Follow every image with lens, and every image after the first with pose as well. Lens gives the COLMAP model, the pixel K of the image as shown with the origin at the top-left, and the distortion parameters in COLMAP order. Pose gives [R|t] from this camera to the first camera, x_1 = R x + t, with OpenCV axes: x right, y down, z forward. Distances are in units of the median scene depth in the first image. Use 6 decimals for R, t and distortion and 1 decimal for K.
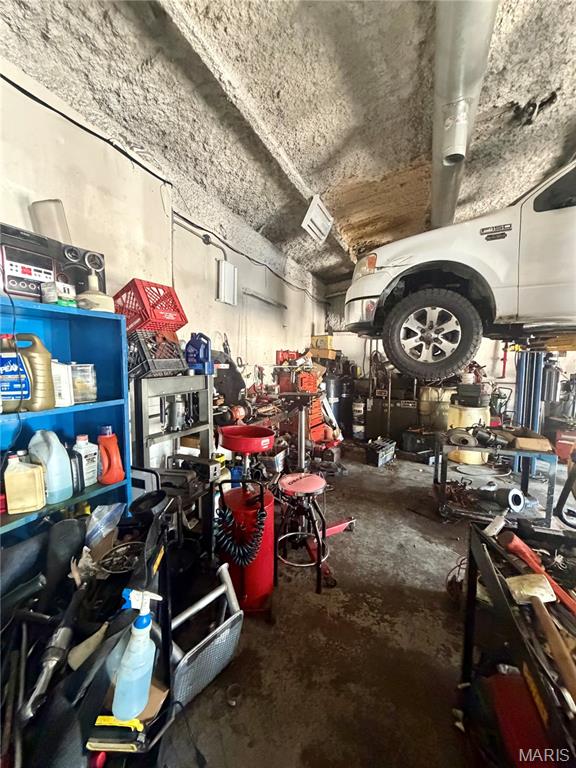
lens RADIAL K [[306.5, 0, 288.4], [0, 306.5, 383.0], [0, 0, 1]] dist [0.000231, -0.000210]
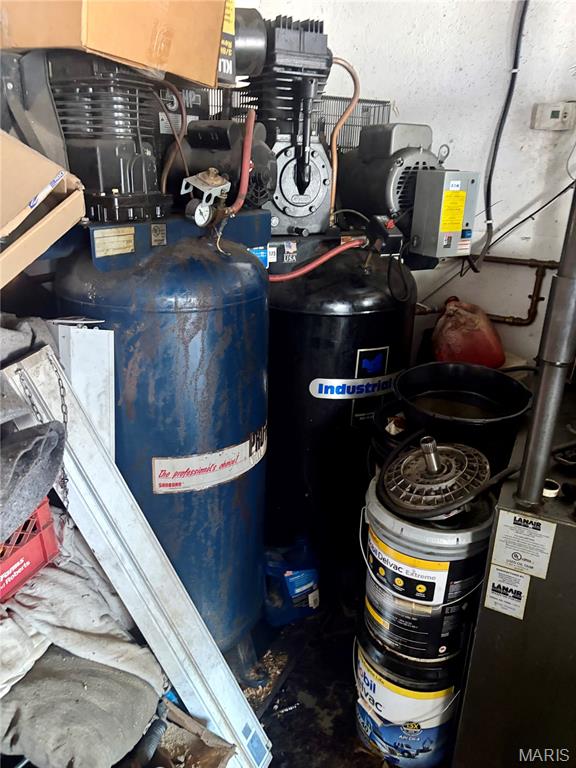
lens RADIAL K [[585.0, 0, 288.6], [0, 585.0, 387.4], [0, 0, 1]] dist [0.018571, -0.005823]
pose [[0.998081, 0.037348, -0.049383, 0.357698], [-0.021568, 0.957352, 0.288118, -0.075046], [0.058038, -0.286500, 0.956321, 1.504219]]
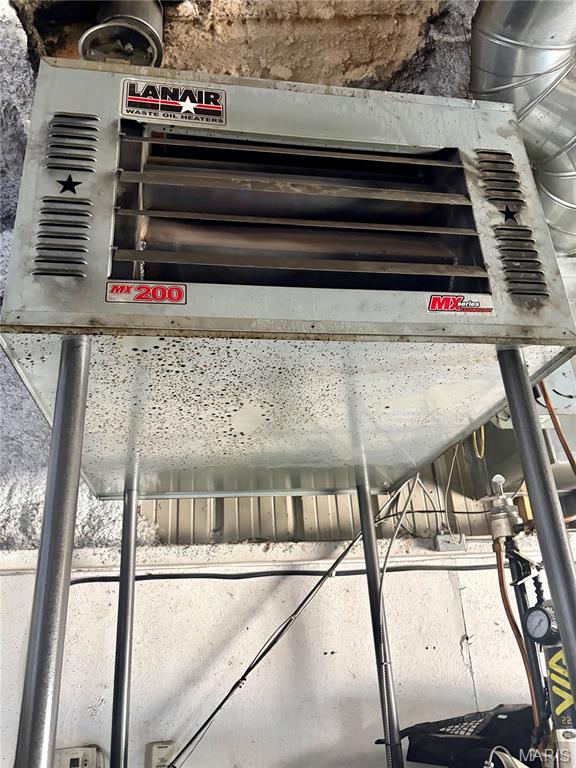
lens RADIAL K [[585.0, 0, 288.6], [0, 585.0, 387.4], [0, 0, 1]] dist [0.018571, -0.005823]
pose [[0.862231, 0.143592, 0.485735, 0.447427], [0.102483, 0.889685, -0.444925, -0.218838], [-0.496039, 0.433408, 0.752398, 1.528368]]
